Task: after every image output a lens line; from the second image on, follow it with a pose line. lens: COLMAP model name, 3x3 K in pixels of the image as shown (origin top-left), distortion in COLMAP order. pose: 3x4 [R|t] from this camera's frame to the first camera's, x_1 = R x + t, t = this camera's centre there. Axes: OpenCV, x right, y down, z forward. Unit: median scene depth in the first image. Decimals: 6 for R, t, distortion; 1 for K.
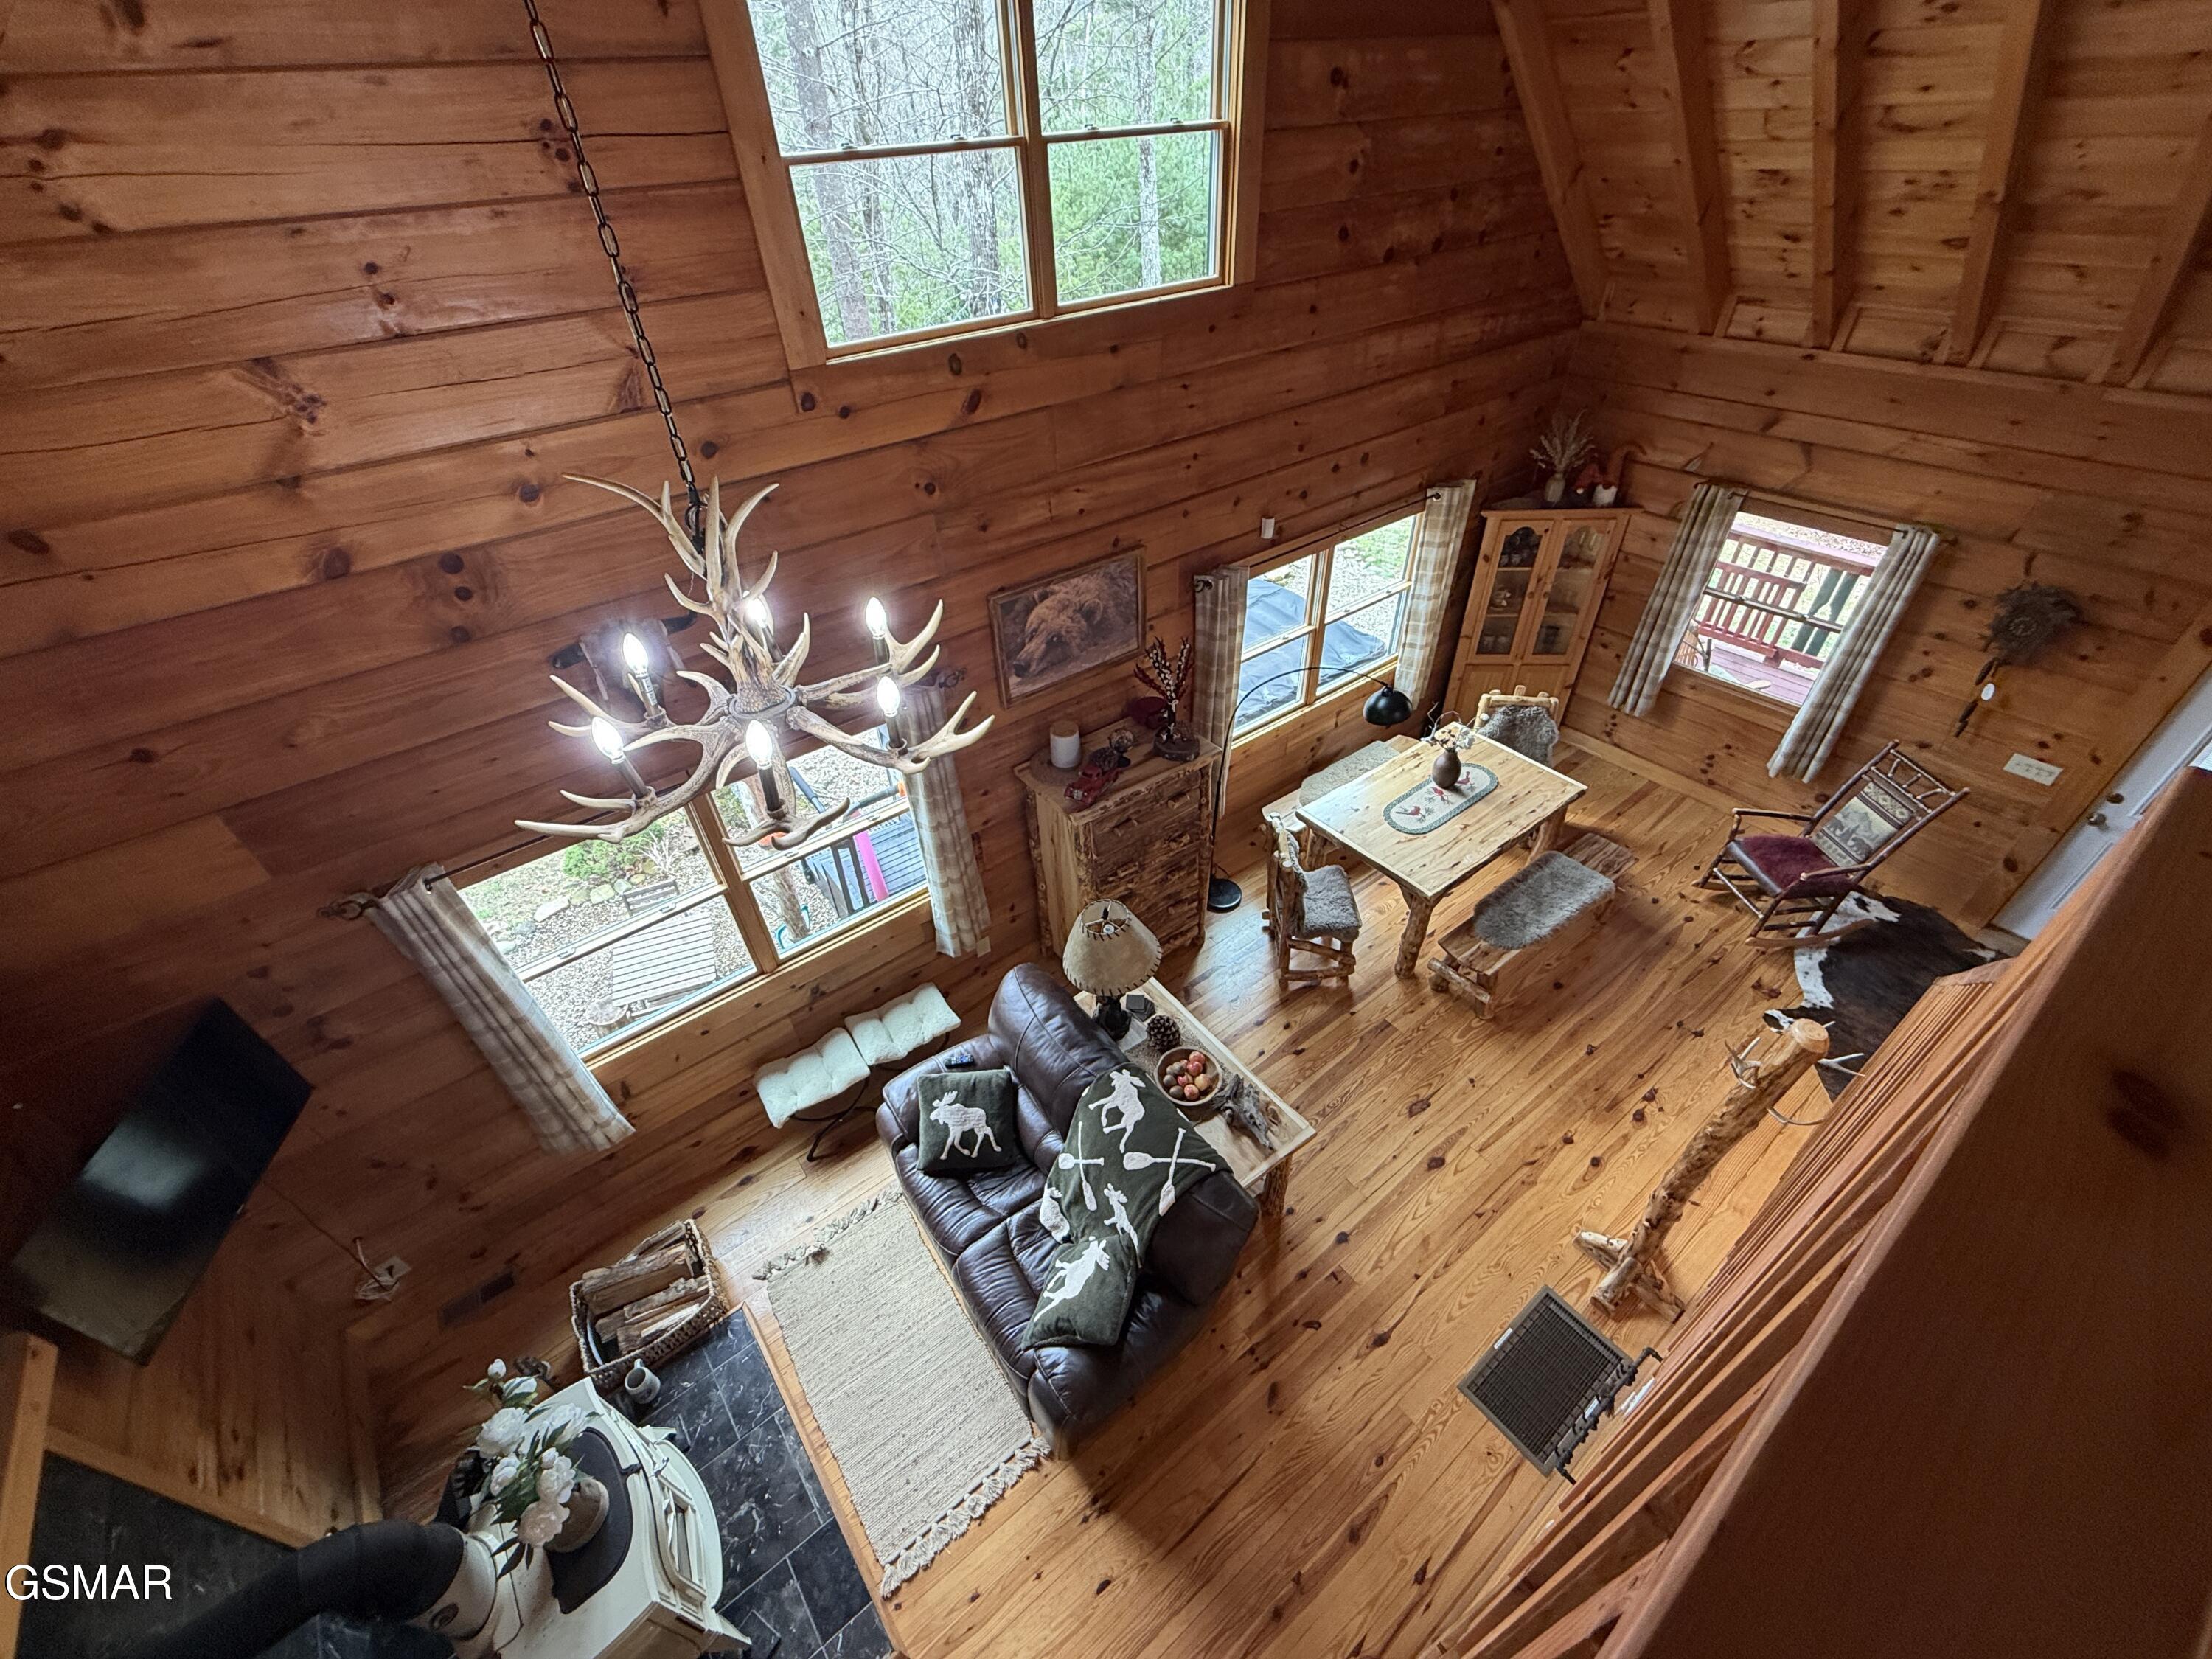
lens RADIAL K [[881.3, 0, 1099.2], [0, 881.3, 828.7], [0, 0, 1]] dist [0.000394, -0.000370]
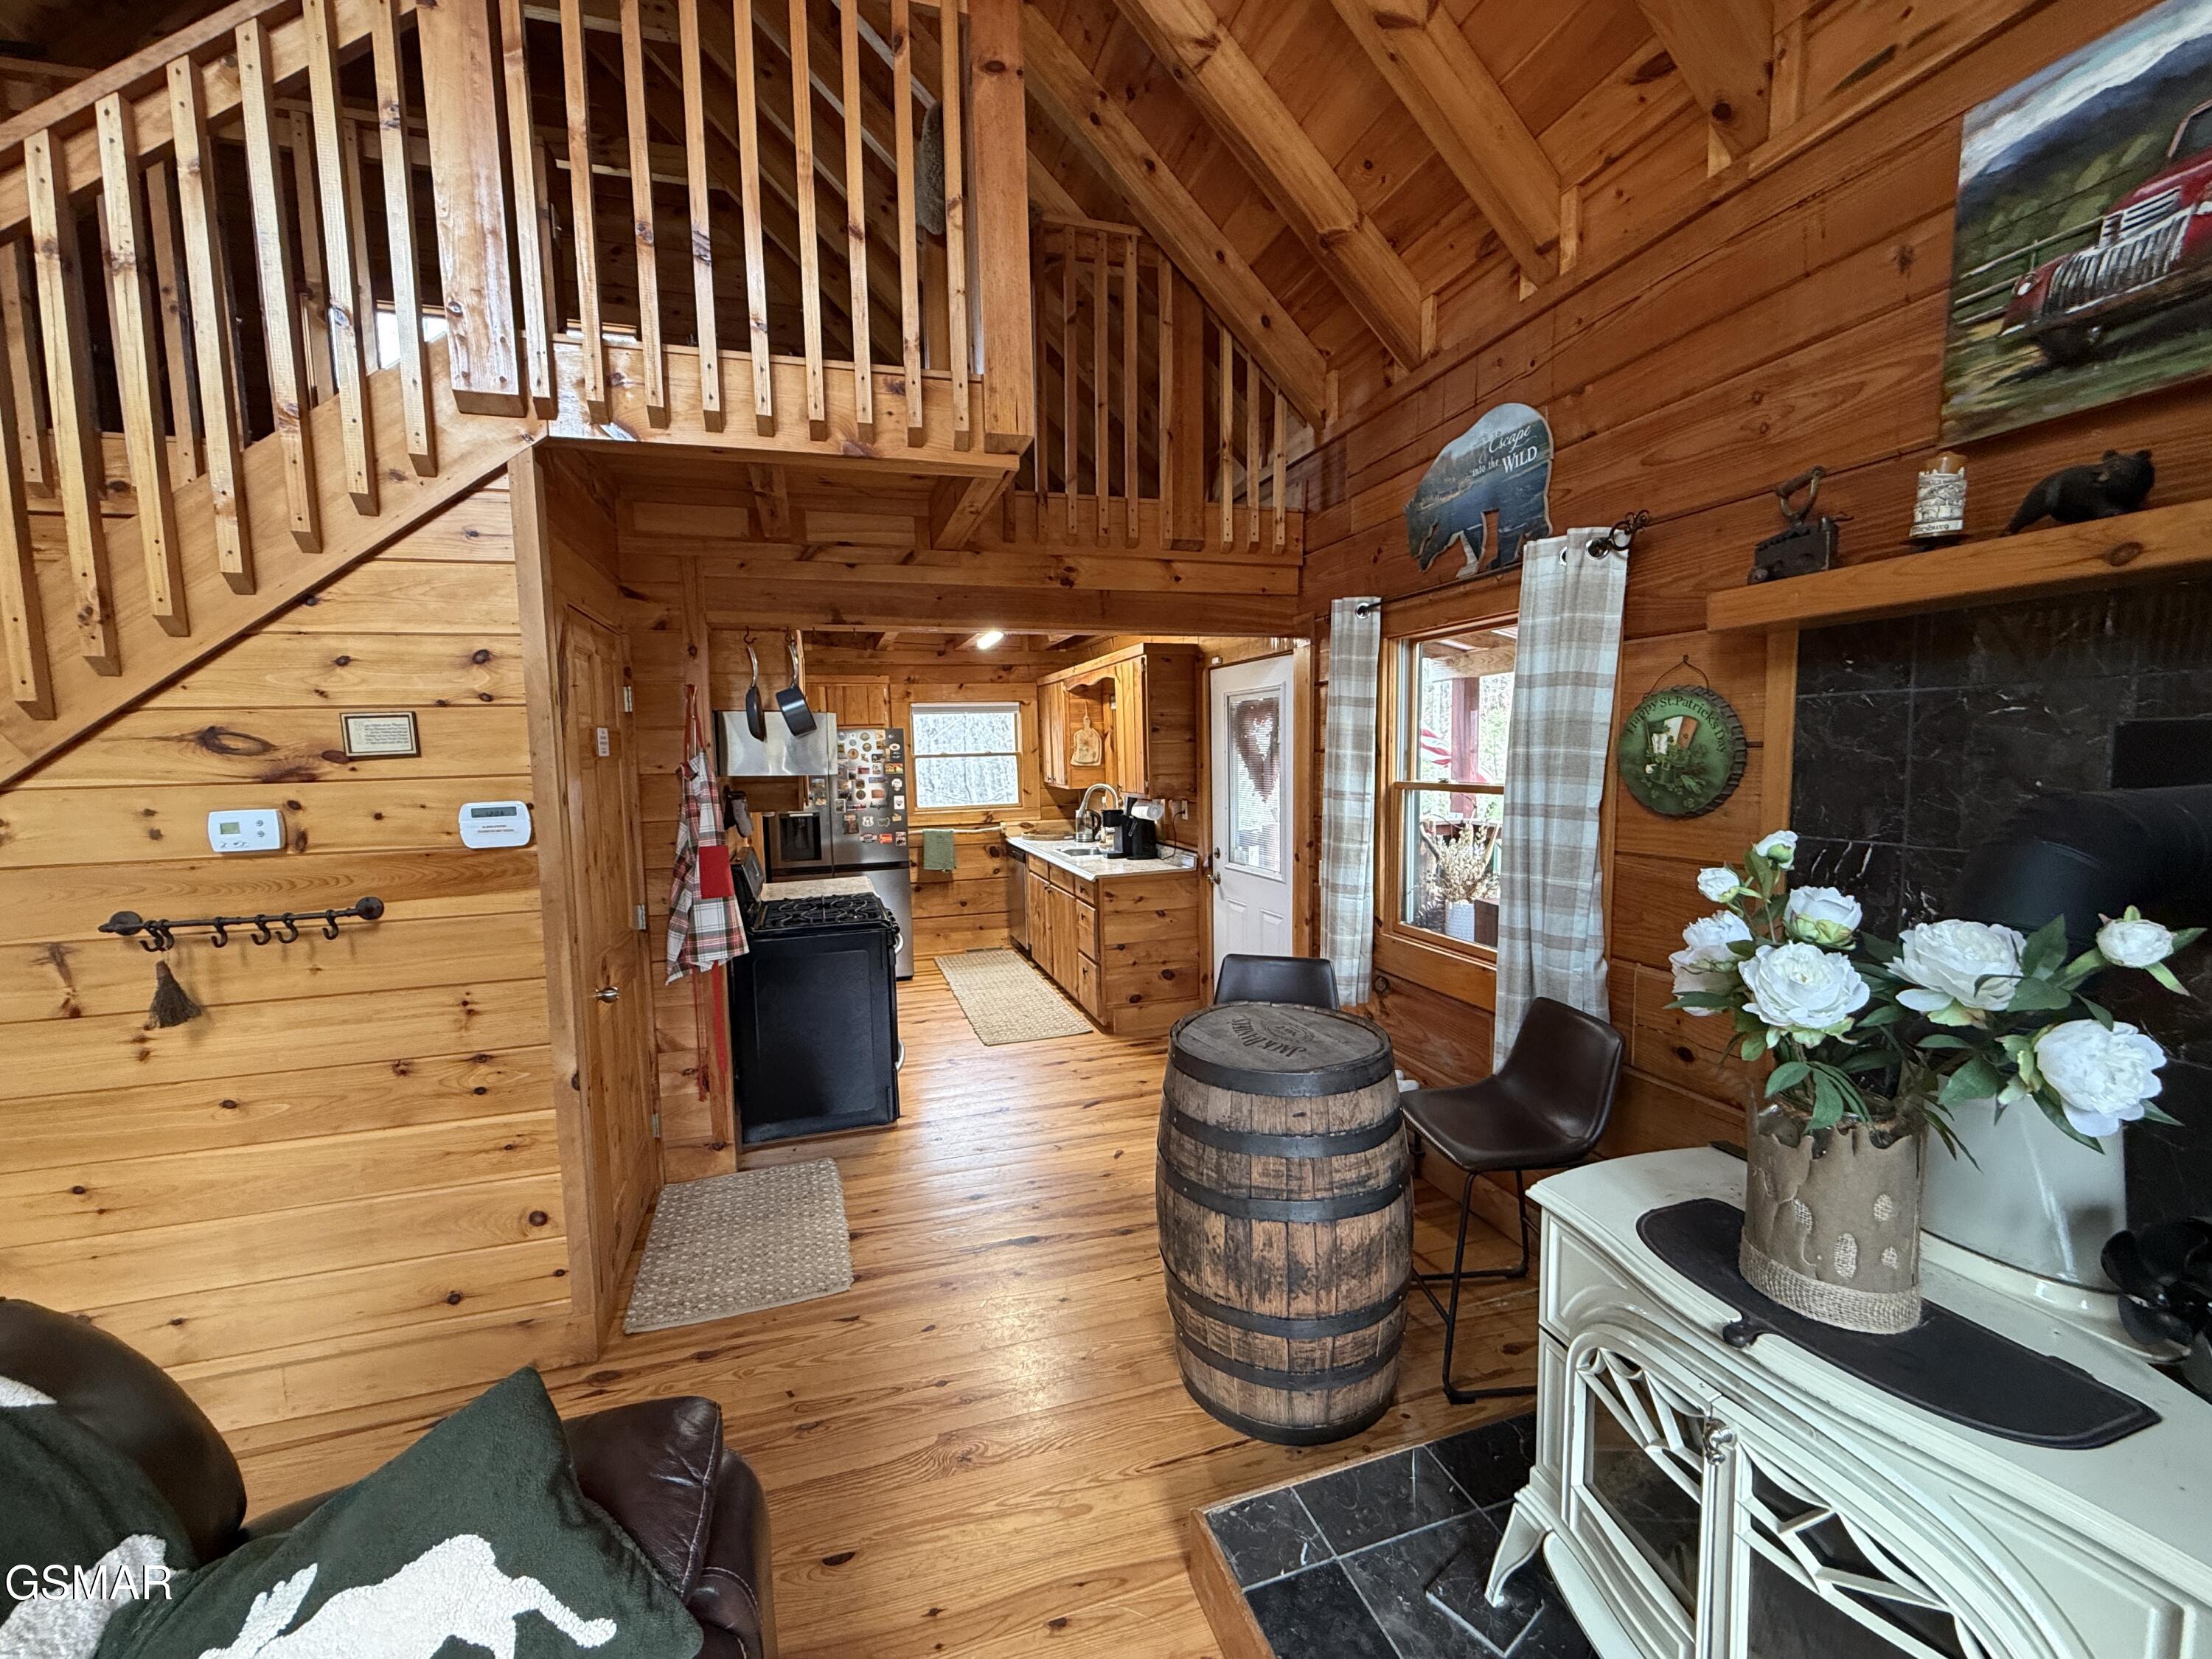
lens RADIAL K [[881.3, 0, 1099.2], [0, 881.3, 828.7], [0, 0, 1]] dist [0.000394, -0.000370]
pose [[-0.933616, 0.034763, 0.356586, -0.250187], [0.274453, 0.709156, 0.649441, 0.154394], [-0.230299, 0.704194, -0.671620, 0.702680]]
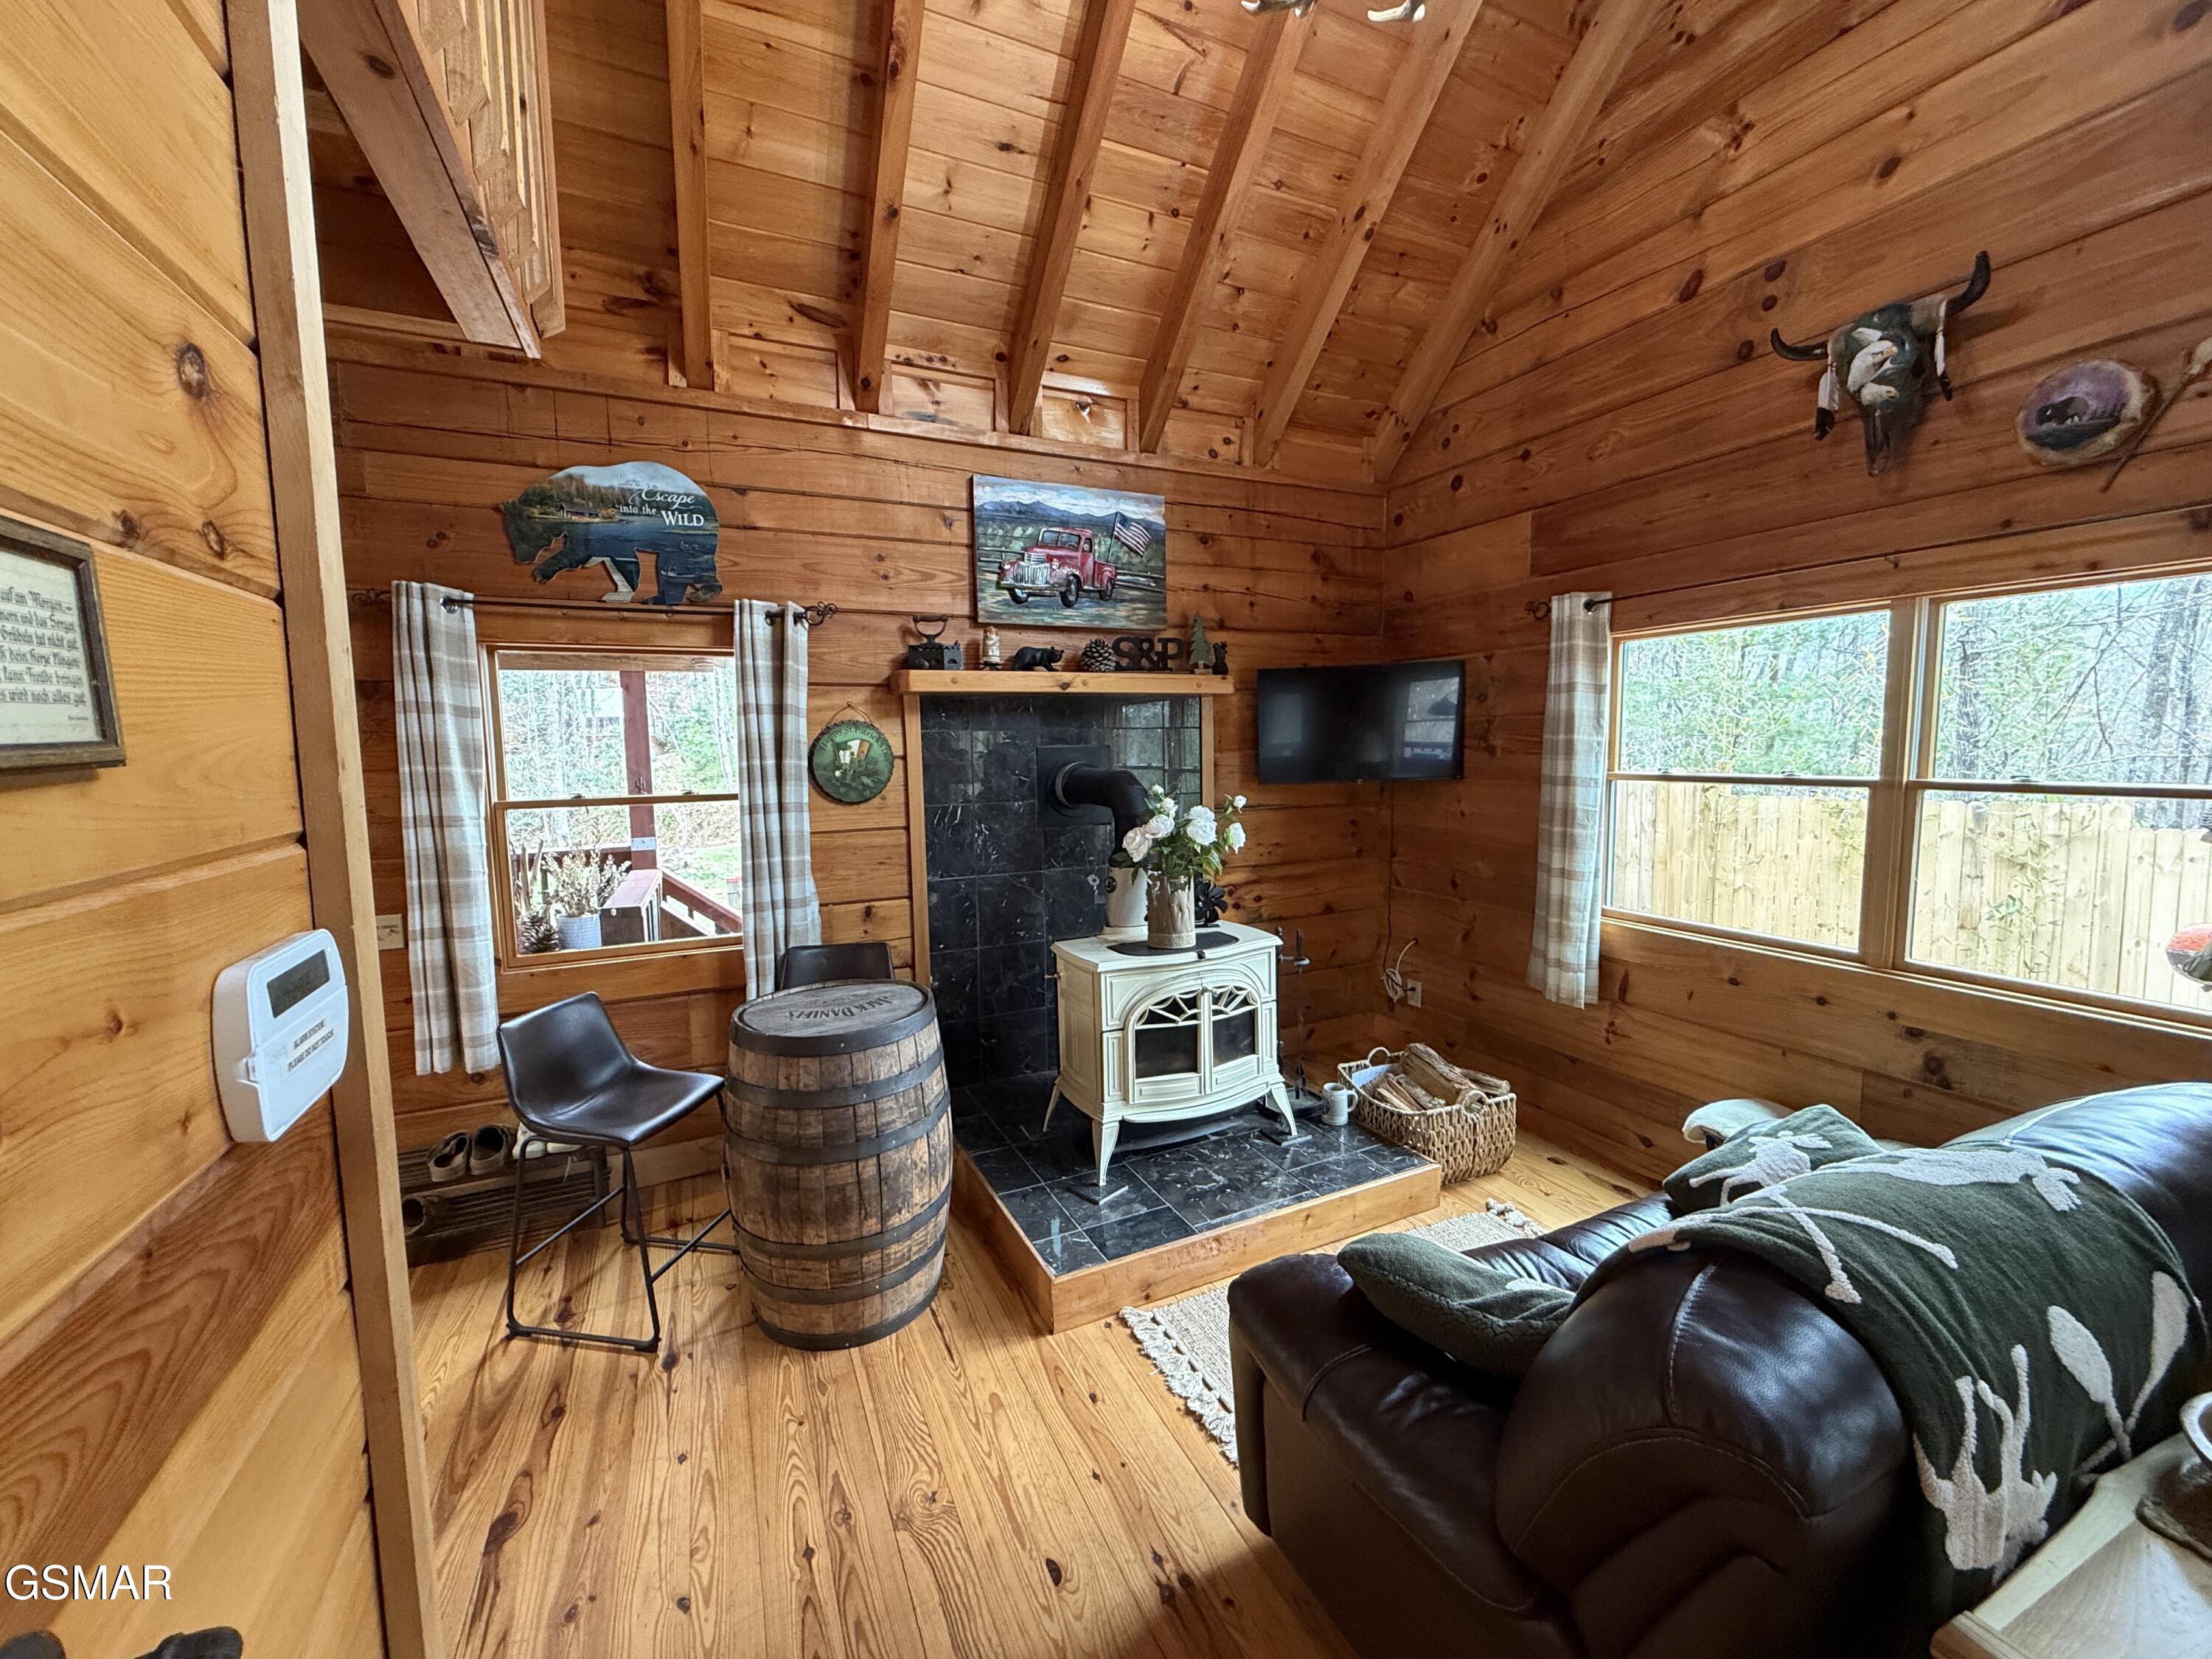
lens RADIAL K [[881.3, 0, 1099.2], [0, 881.3, 828.7], [0, 0, 1]] dist [0.000394, -0.000370]
pose [[-0.217761, 0.146196, -0.964991, 0.317750], [-0.601686, 0.758378, 0.250672, 0.248961], [0.768475, 0.635208, -0.077181, 0.536193]]
